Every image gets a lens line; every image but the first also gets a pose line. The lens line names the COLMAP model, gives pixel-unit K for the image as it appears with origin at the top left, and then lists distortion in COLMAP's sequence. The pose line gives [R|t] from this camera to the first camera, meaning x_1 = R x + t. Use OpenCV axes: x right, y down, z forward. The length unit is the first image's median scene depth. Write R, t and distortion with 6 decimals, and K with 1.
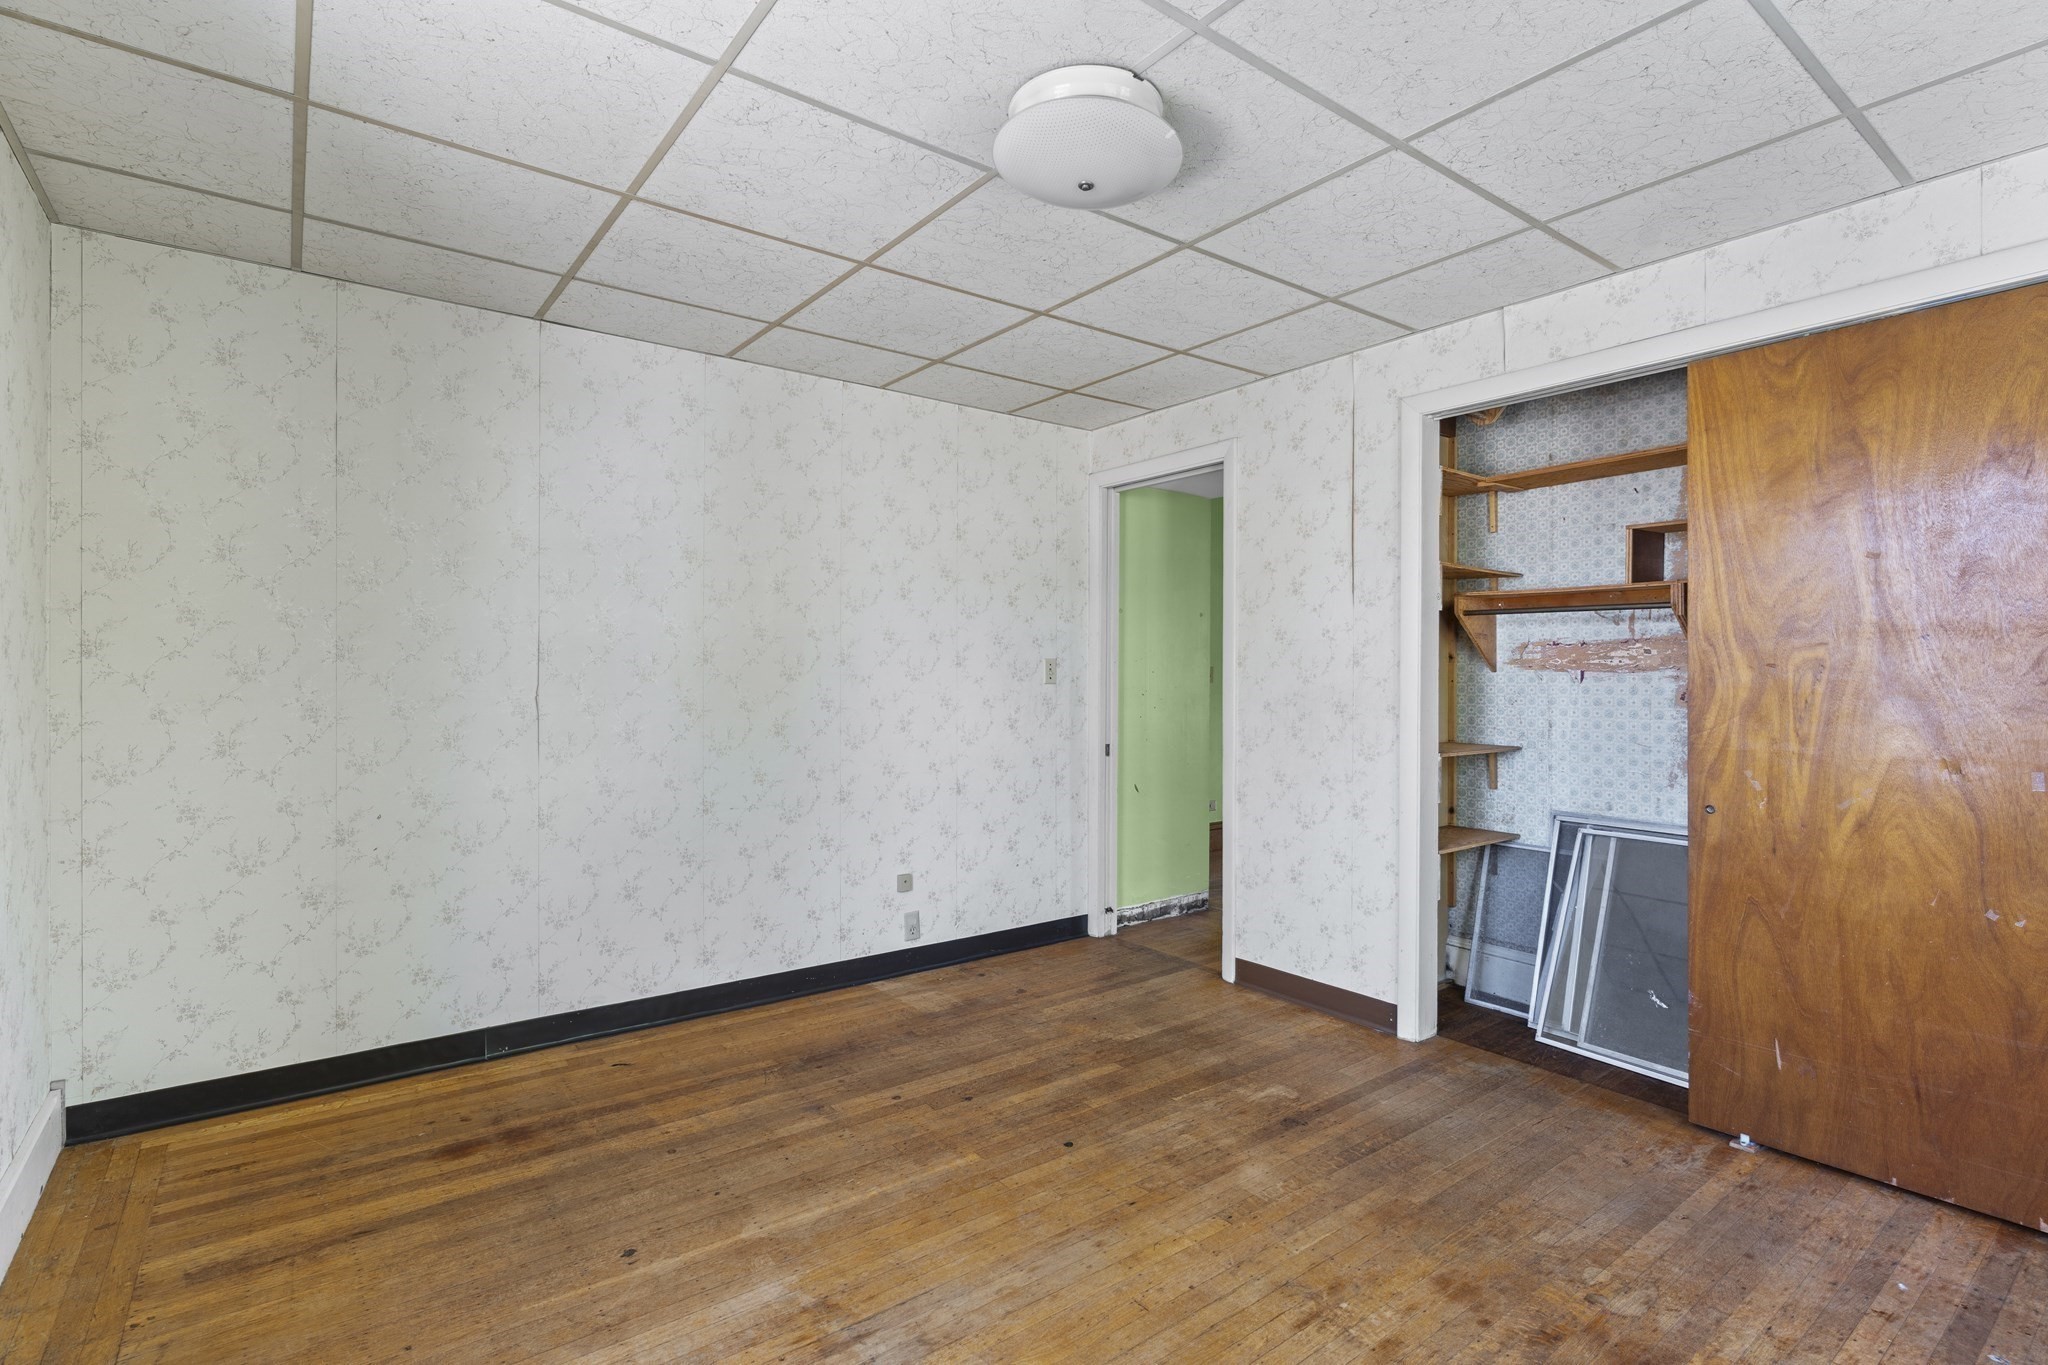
lens RADIAL K [[974.5, 0, 1023.9], [0, 974.5, 681.2], [0, 0, 1]] dist [0.001957, -0.000647]
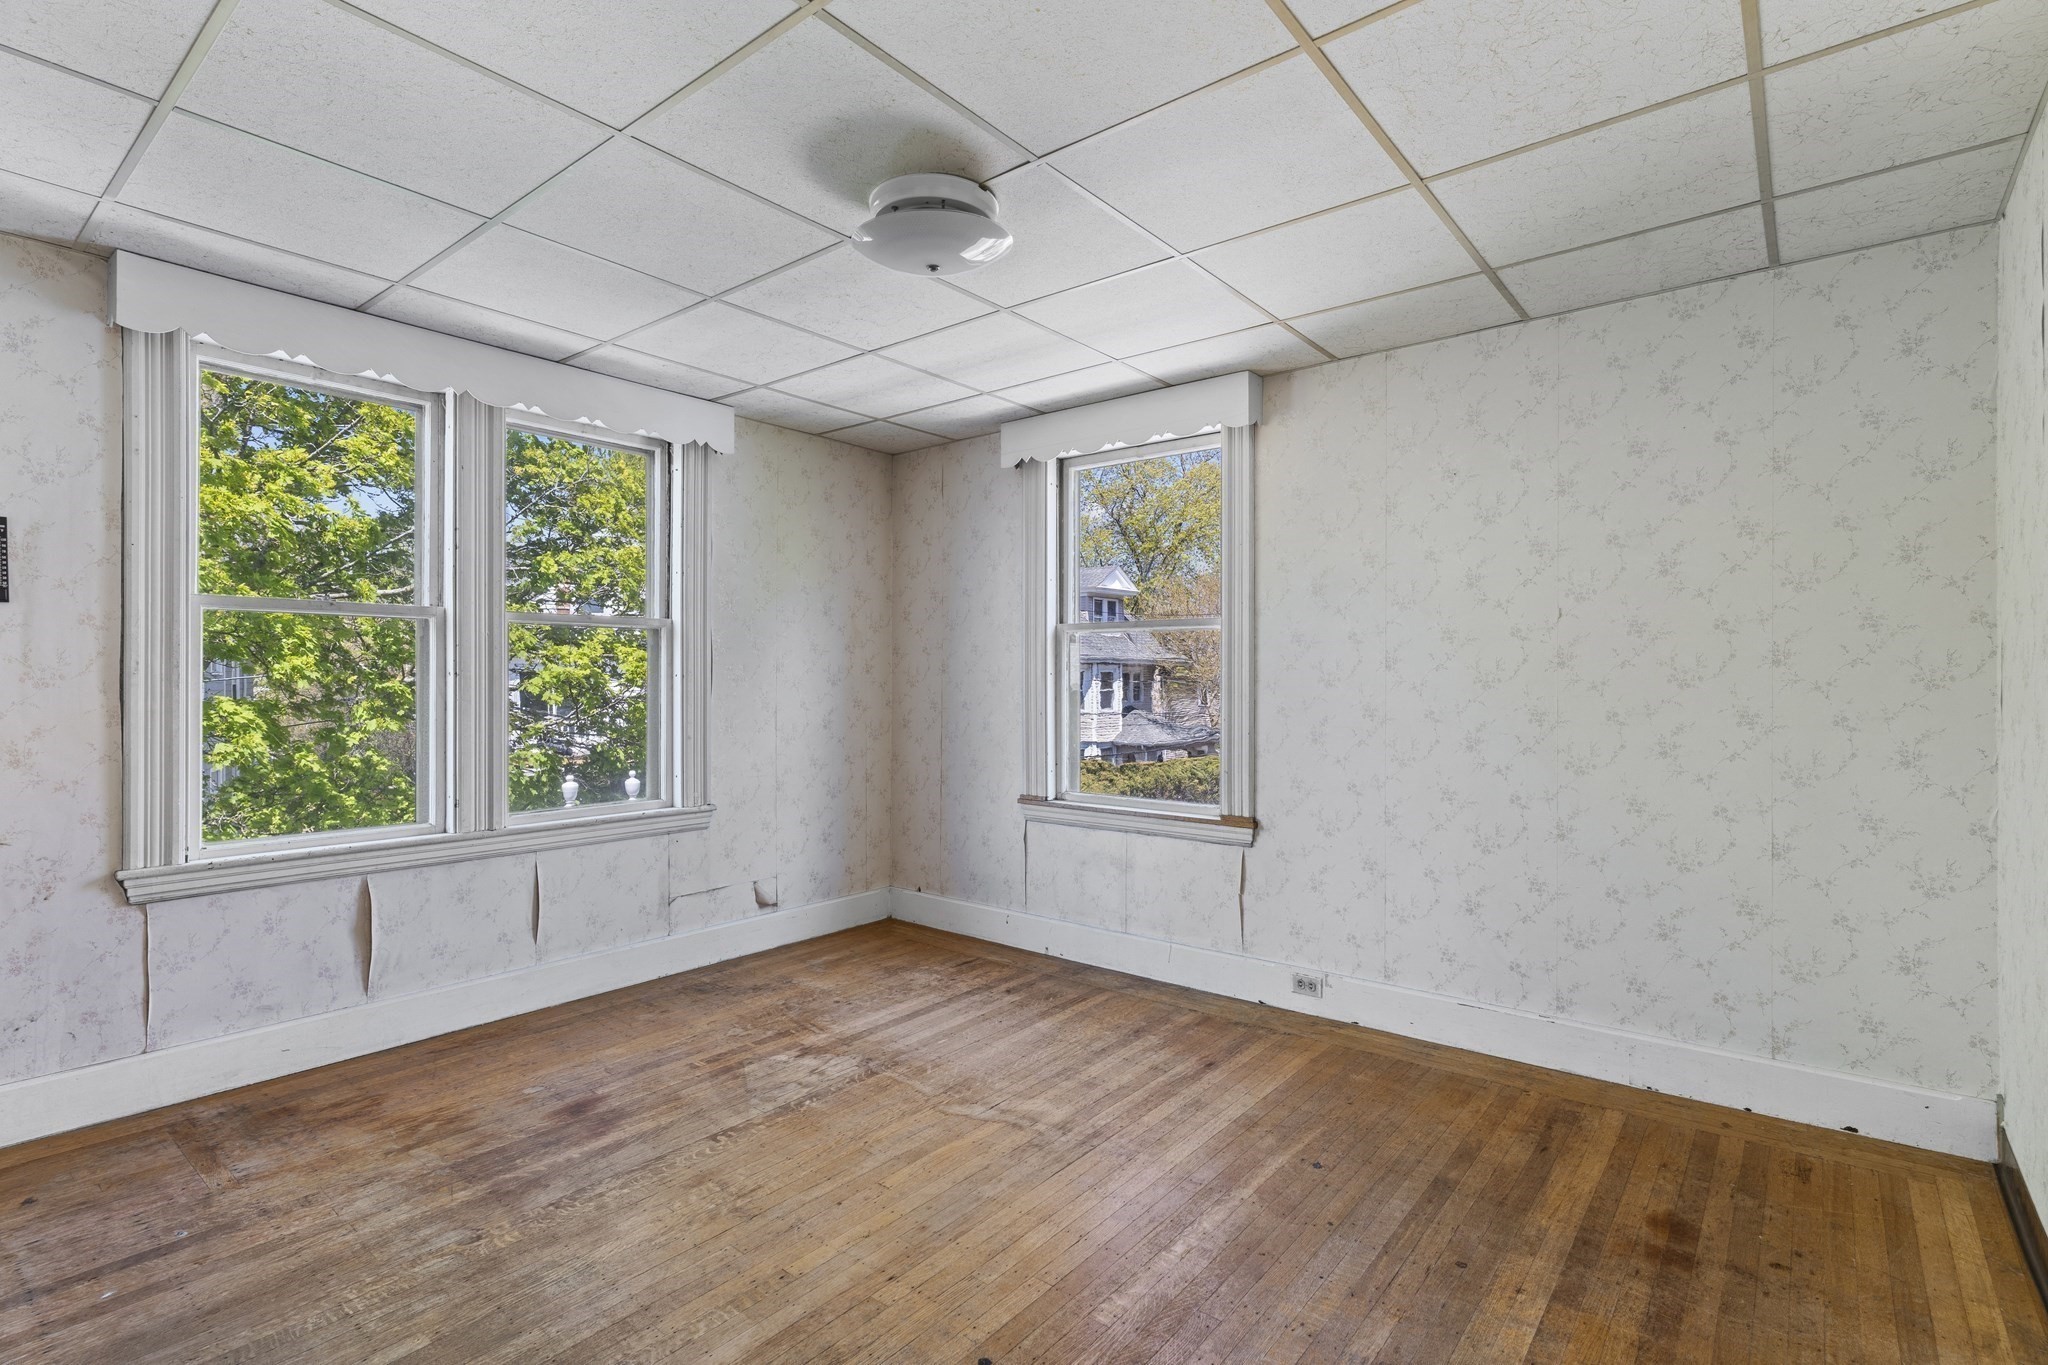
lens RADIAL K [[974.5, 0, 1021.2], [0, 974.5, 679.3], [0, 0, 1]] dist [0.001957, -0.000647]
pose [[-0.970717, -0.002628, -0.240210, 0.201446], [-0.003152, 0.999993, 0.001796, -0.003922], [0.240203, 0.002500, -0.970719, 1.807970]]
